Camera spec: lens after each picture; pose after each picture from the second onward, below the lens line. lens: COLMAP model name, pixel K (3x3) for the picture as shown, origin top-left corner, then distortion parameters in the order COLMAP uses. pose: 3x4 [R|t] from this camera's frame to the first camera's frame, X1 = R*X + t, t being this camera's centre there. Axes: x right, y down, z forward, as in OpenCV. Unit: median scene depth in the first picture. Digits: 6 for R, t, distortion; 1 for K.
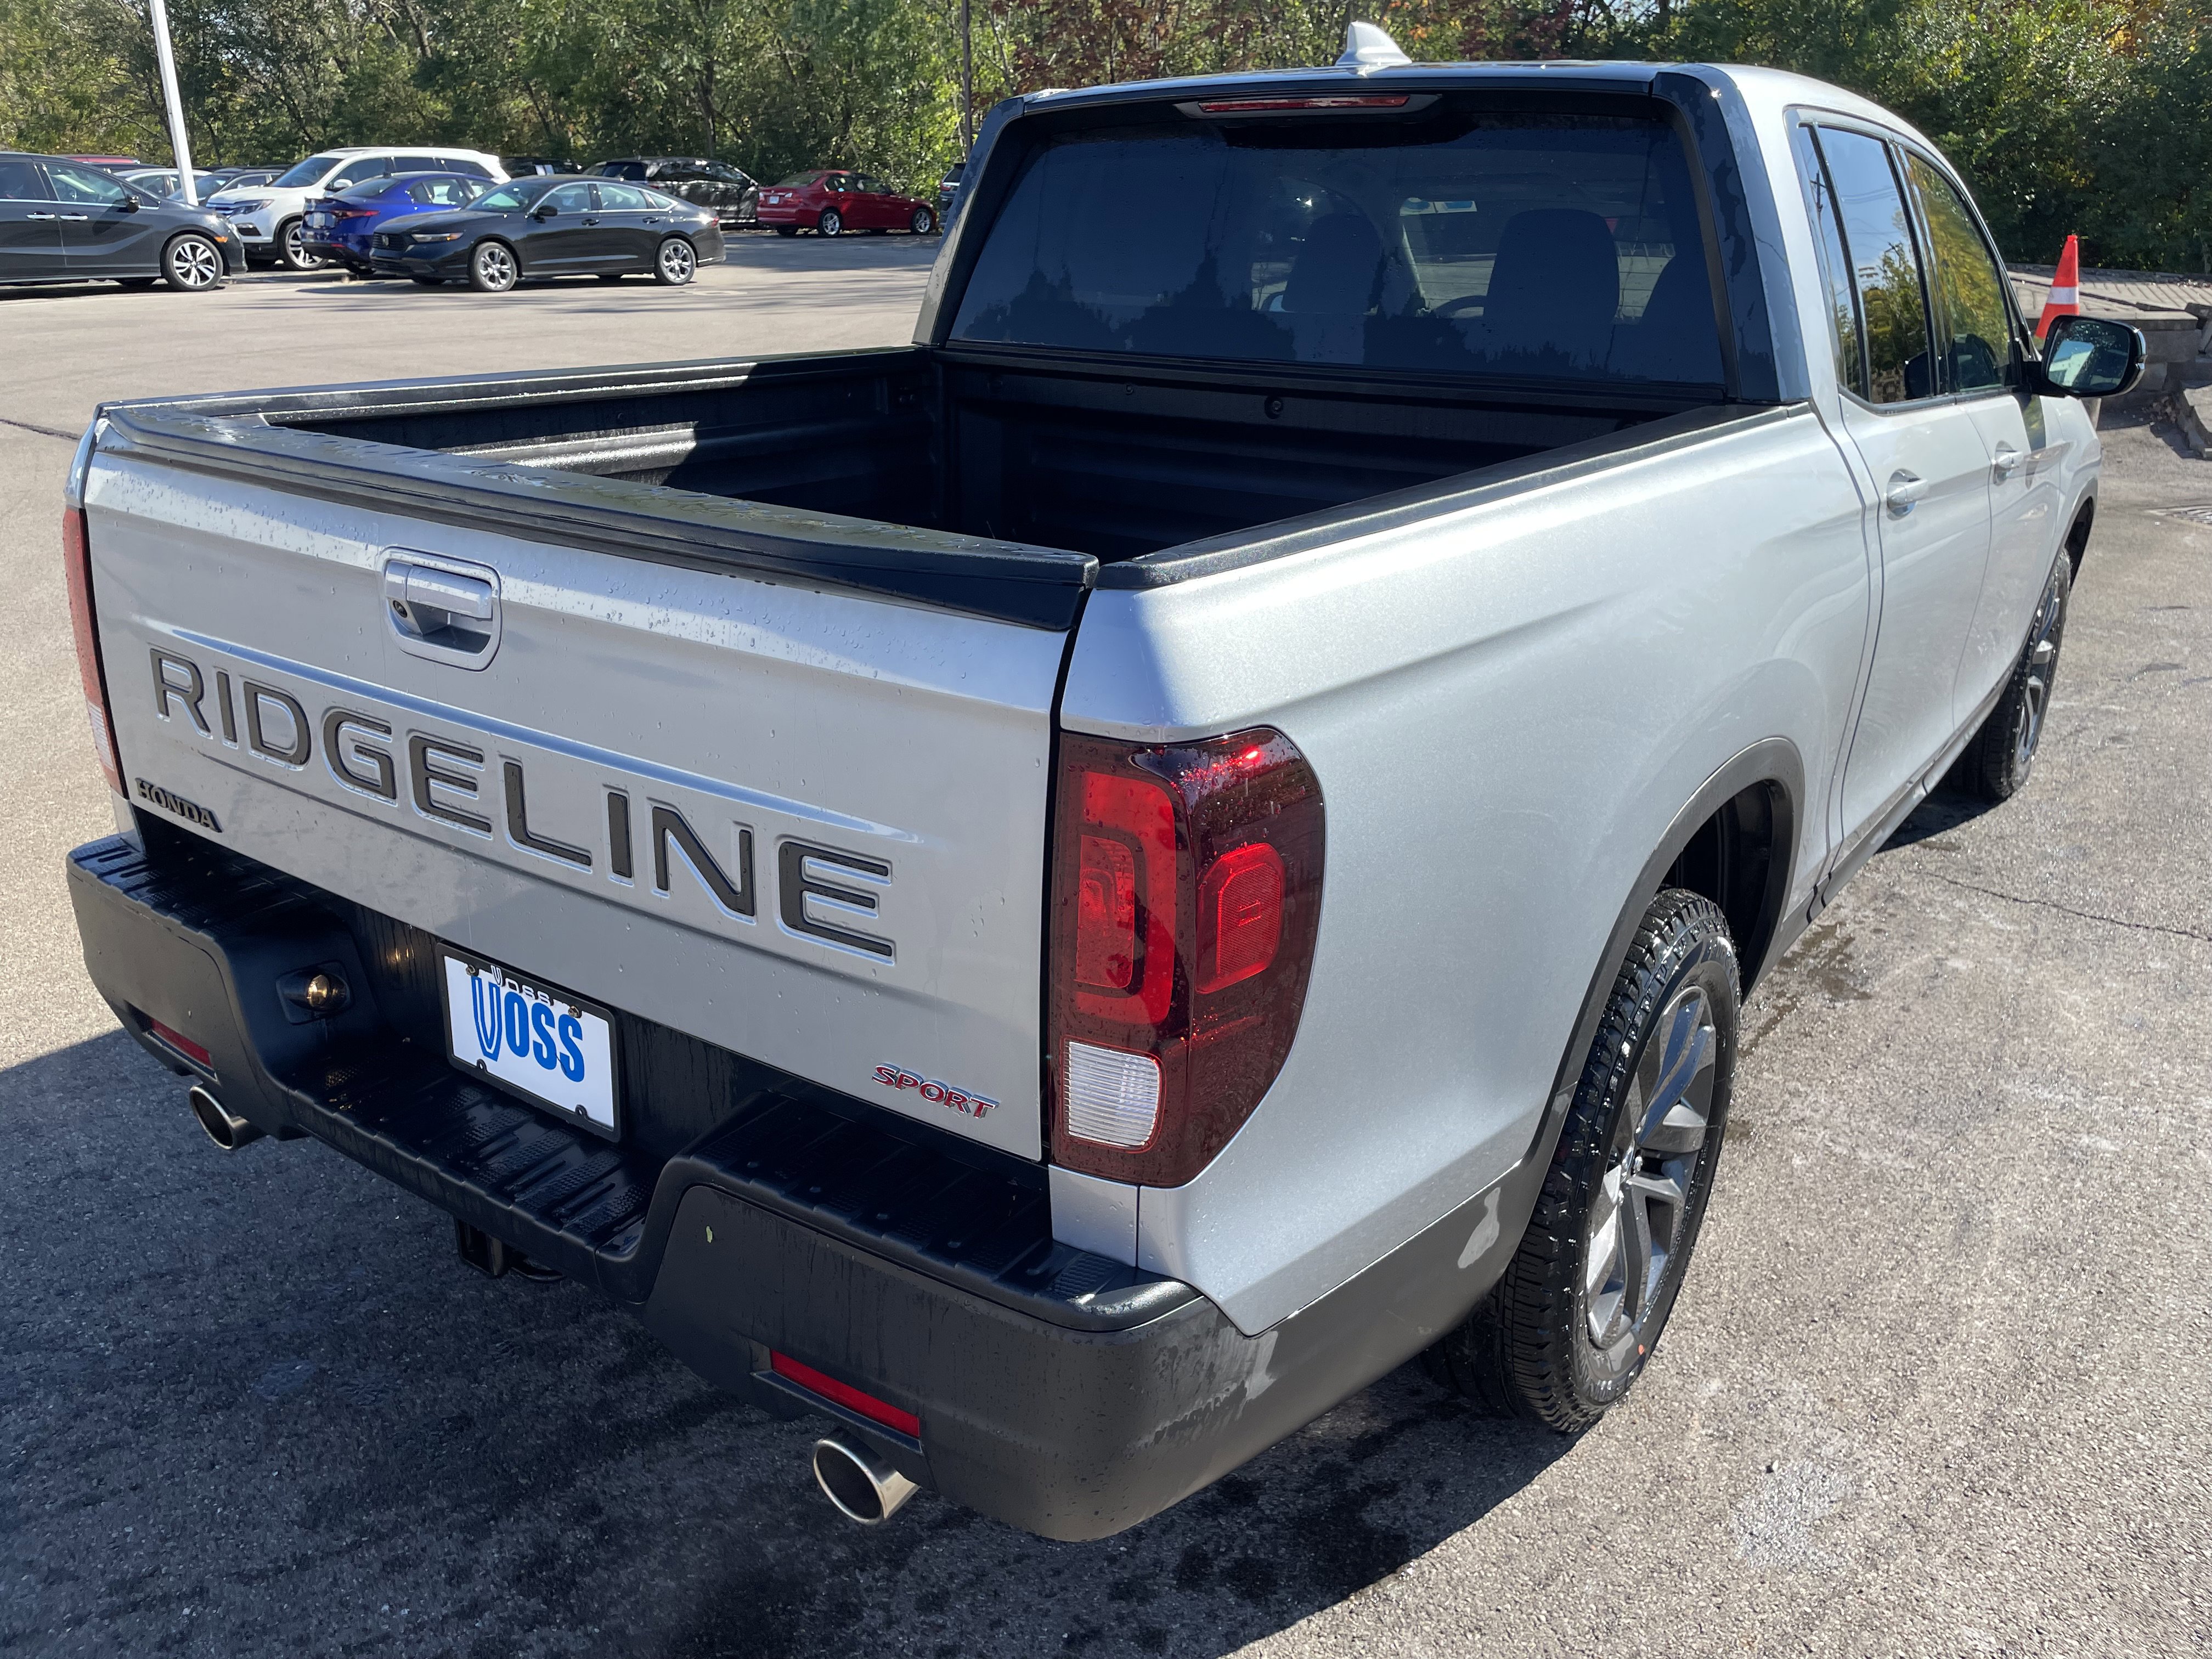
lens RADIAL K [[1693.0, 0, 1088.1], [0, 1693.0, 818.6], [0, 0, 1]] dist [0.069600, -0.094821]
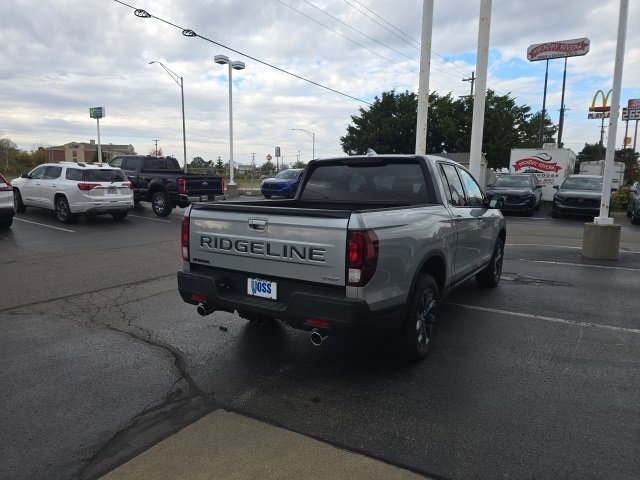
lens RADIAL K [[433.7, 0, 322.0], [0, 433.7, 240.0], [0, 0, 1]] dist [0.056698, -0.057350]
pose [[0.997610, -0.012573, 0.067936, -0.210021], [0.026618, 0.977338, -0.210005, 0.323114], [-0.063756, 0.211312, 0.975337, -0.787001]]
